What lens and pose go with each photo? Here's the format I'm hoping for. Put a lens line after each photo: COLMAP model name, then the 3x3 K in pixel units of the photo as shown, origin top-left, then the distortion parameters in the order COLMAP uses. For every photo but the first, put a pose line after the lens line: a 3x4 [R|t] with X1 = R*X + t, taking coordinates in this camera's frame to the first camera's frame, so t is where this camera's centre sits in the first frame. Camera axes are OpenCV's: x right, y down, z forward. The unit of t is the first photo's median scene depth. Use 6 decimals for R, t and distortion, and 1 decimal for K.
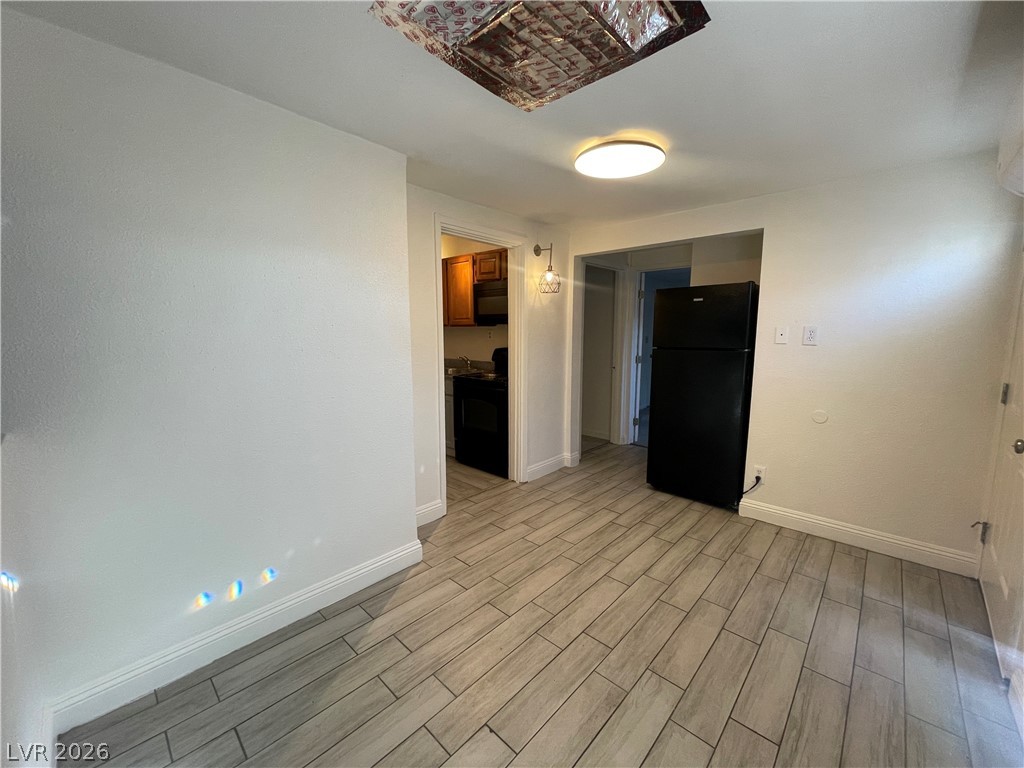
lens RADIAL K [[410.4, 0, 515.3], [0, 410.4, 385.6], [0, 0, 1]] dist [-0.000443, -0.000002]
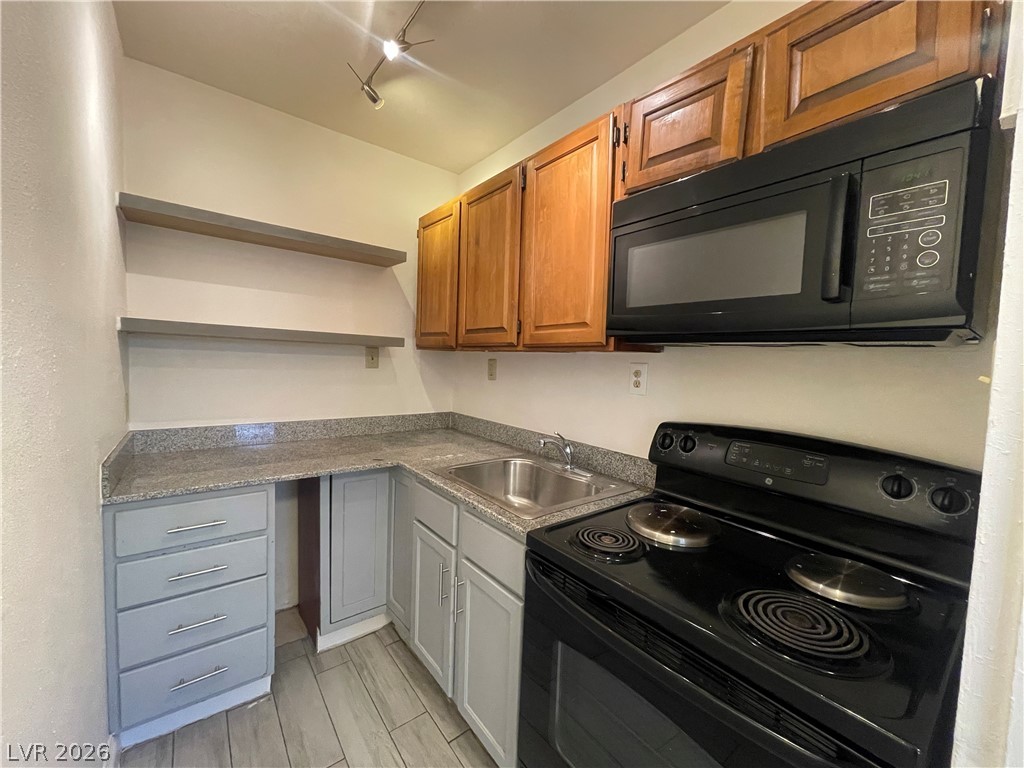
lens RADIAL K [[409.6, 0, 515.9], [0, 409.6, 383.7], [0, 0, 1]] dist [-0.001889, -0.000220]
pose [[0.987942, 0.048364, -0.147075, -0.115742], [-0.060179, 0.995215, -0.076977, -0.089816], [0.142648, 0.084900, 0.986125, 0.677362]]
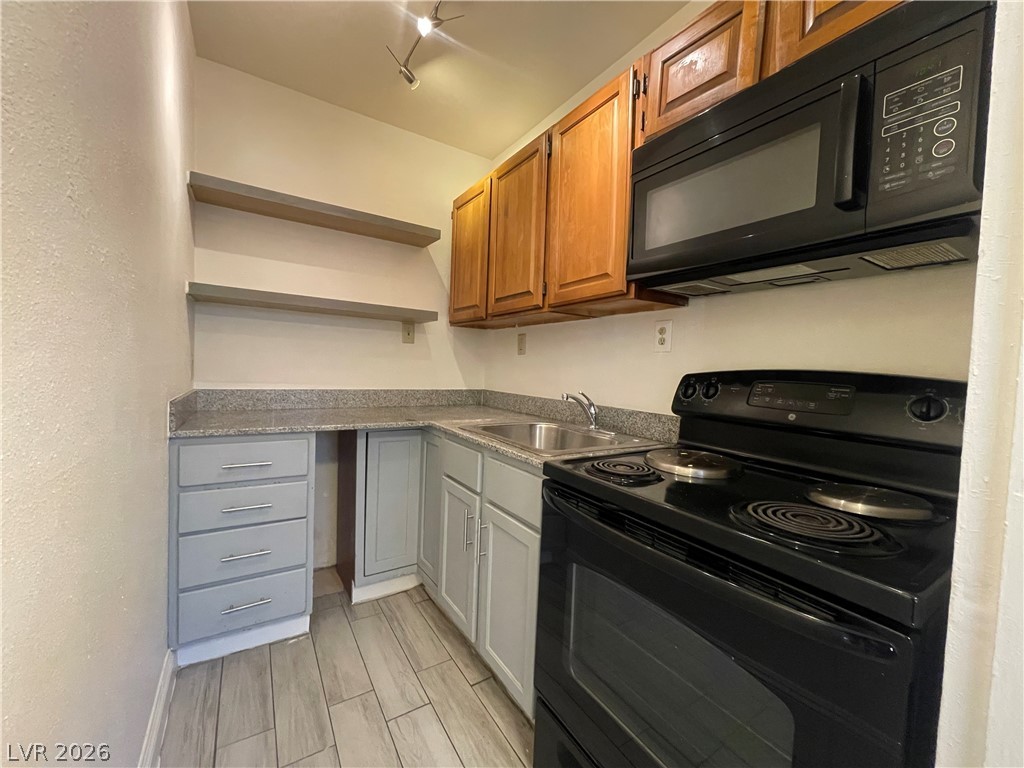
lens RADIAL K [[410.4, 0, 515.3], [0, 410.4, 385.6], [0, 0, 1]] dist [-0.000443, -0.000002]
pose [[0.968934, 0.050953, -0.242015, -0.099161], [-0.075311, 0.992862, -0.092483, -0.042954], [0.235575, 0.107837, 0.965855, 0.672640]]
